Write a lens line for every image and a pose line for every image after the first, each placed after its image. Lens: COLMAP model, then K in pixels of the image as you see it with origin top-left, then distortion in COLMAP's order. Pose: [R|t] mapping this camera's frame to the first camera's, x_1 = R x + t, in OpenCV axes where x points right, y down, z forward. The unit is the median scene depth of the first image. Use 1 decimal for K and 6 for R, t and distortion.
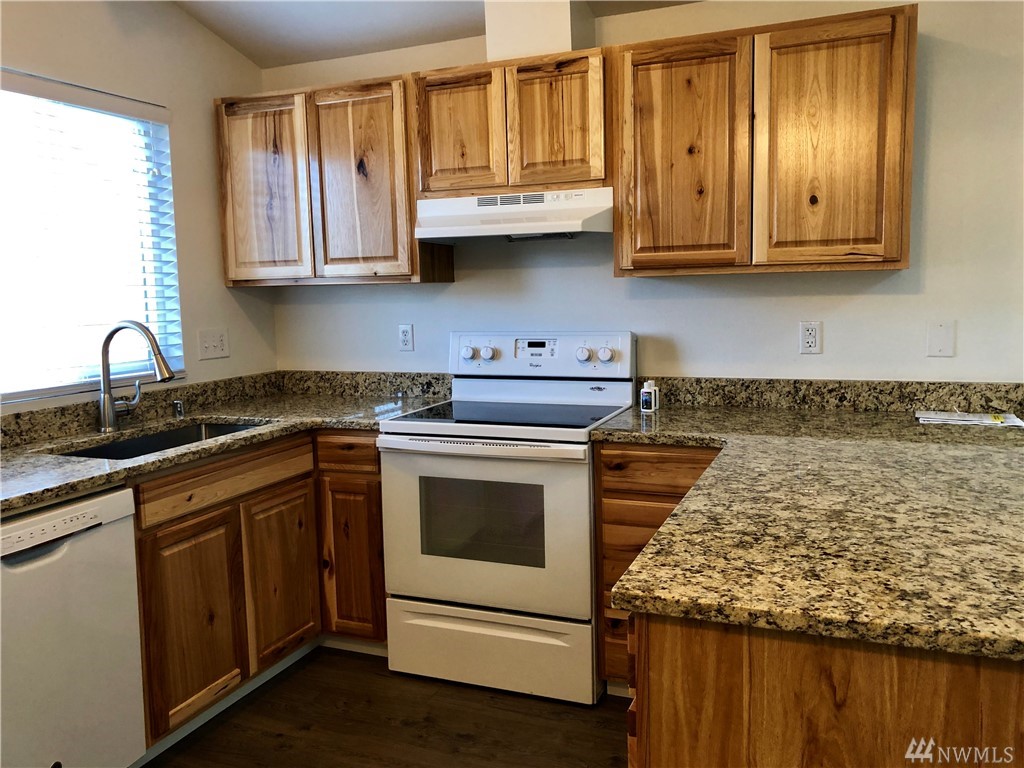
lens RADIAL K [[834.9, 0, 511.5], [0, 834.9, 372.8], [0, 0, 1]] dist [0.027266, -0.006771]
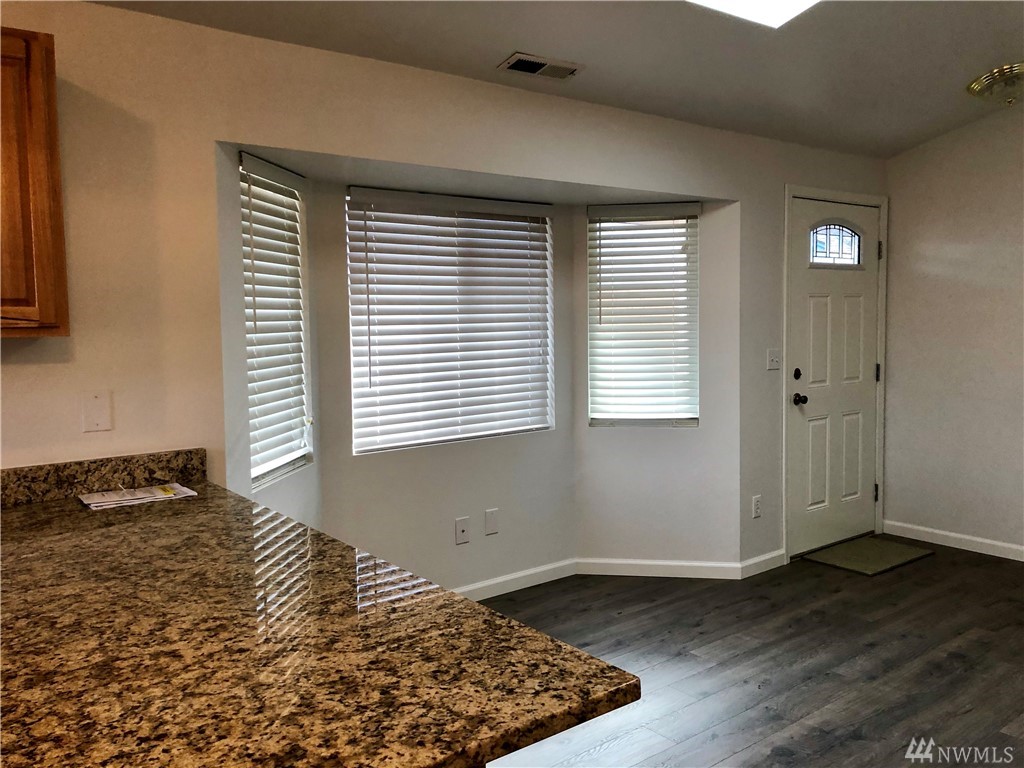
lens RADIAL K [[830.7, 0, 512.5], [0, 830.7, 375.4], [0, 0, 1]] dist [0.043893, -0.053052]
pose [[0.497015, -0.044662, 0.866592, -0.047592], [0.092384, 0.995722, -0.001668, -0.038717], [-0.862810, 0.080888, 0.499015, 0.173928]]
